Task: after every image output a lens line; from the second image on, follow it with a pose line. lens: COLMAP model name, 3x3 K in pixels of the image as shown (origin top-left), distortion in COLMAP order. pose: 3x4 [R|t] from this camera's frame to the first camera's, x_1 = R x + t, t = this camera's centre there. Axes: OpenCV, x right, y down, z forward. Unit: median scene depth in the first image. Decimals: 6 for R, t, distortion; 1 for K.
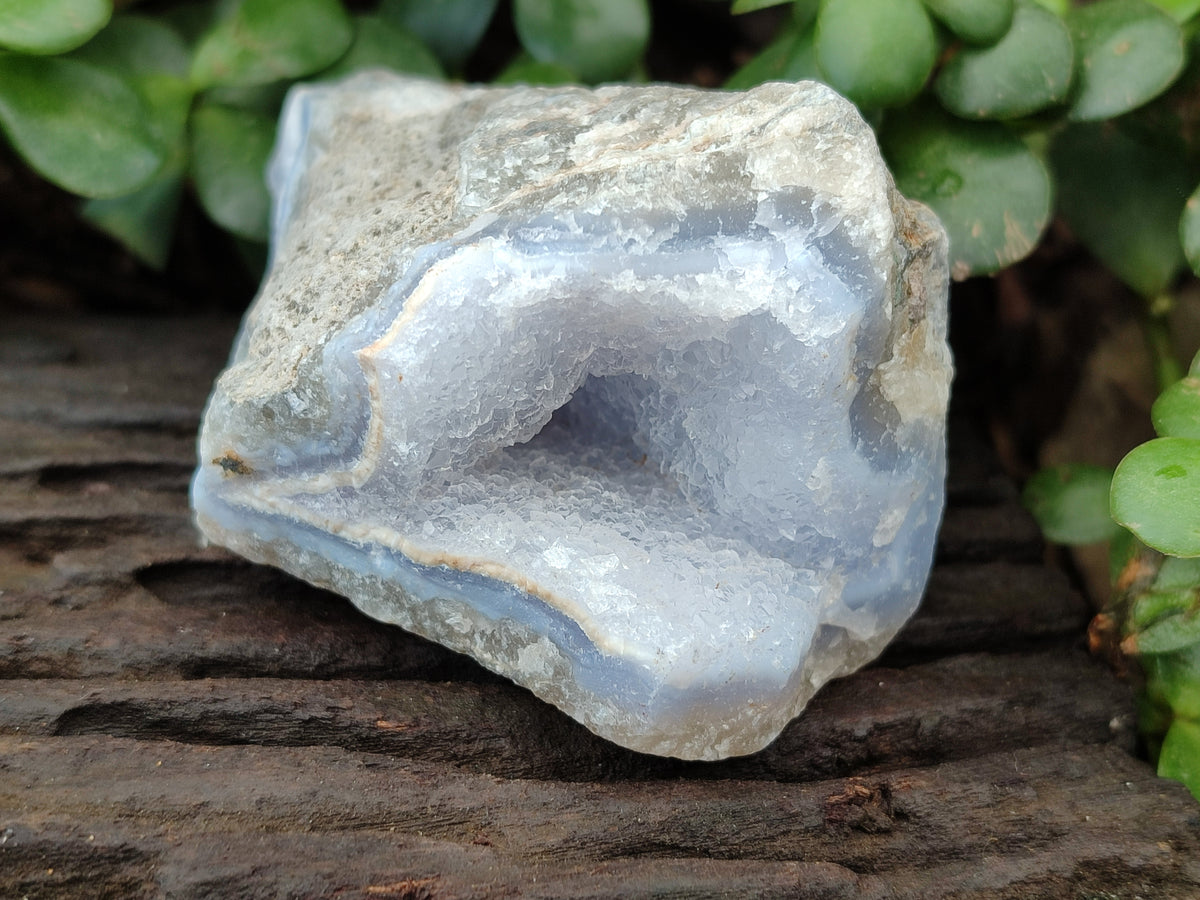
lens RADIAL K [[1795.1, 0, 600.0], [0, 1795.1, 450.0], [0, 0, 1]] dist [0.315142, -2.157480]
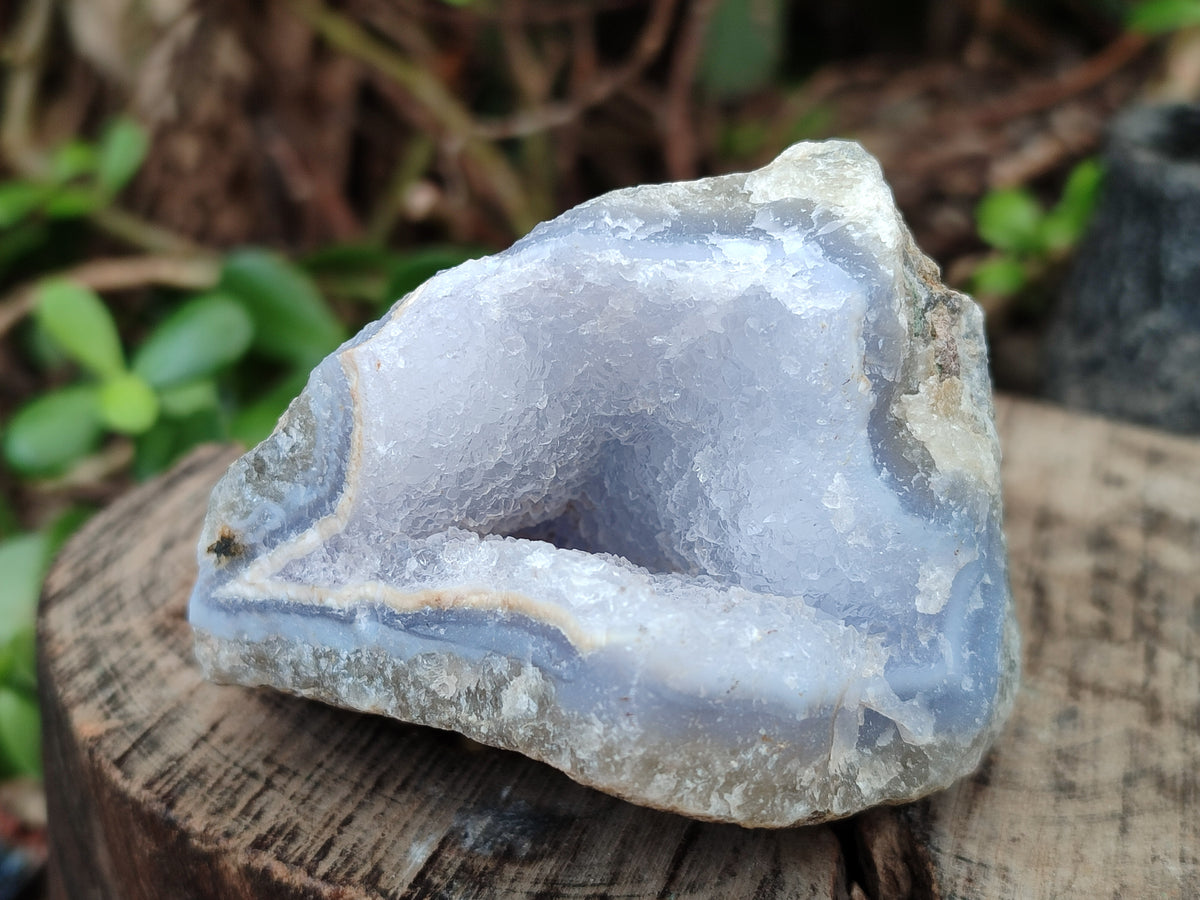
lens RADIAL K [[1795.1, 0, 600.0], [0, 1795.1, 450.0], [0, 0, 1]] dist [0.315142, -2.157480]
pose [[0.991460, -0.031183, -0.126630, 0.120462], [-0.028152, 0.896924, -0.441287, 0.401957], [0.127339, 0.441084, 0.888386, 0.173998]]
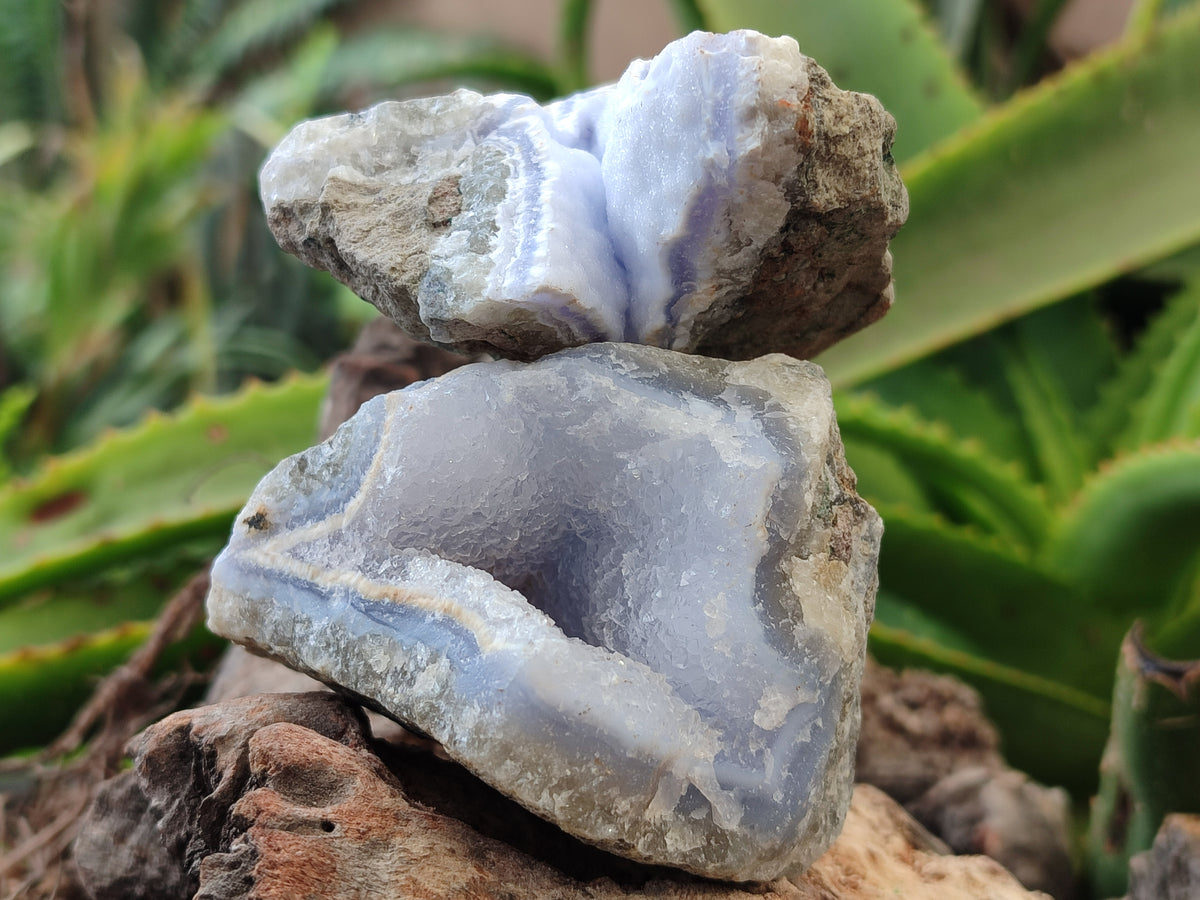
lens RADIAL K [[1795.1, 0, 600.0], [0, 1795.1, 450.0], [0, 0, 1]] dist [0.315142, -2.157480]
pose [[0.947355, 0.242969, -0.208530, 0.270274], [-0.319397, 0.762792, -0.562257, 0.617072], [0.022454, 0.599261, 0.800239, 0.015556]]
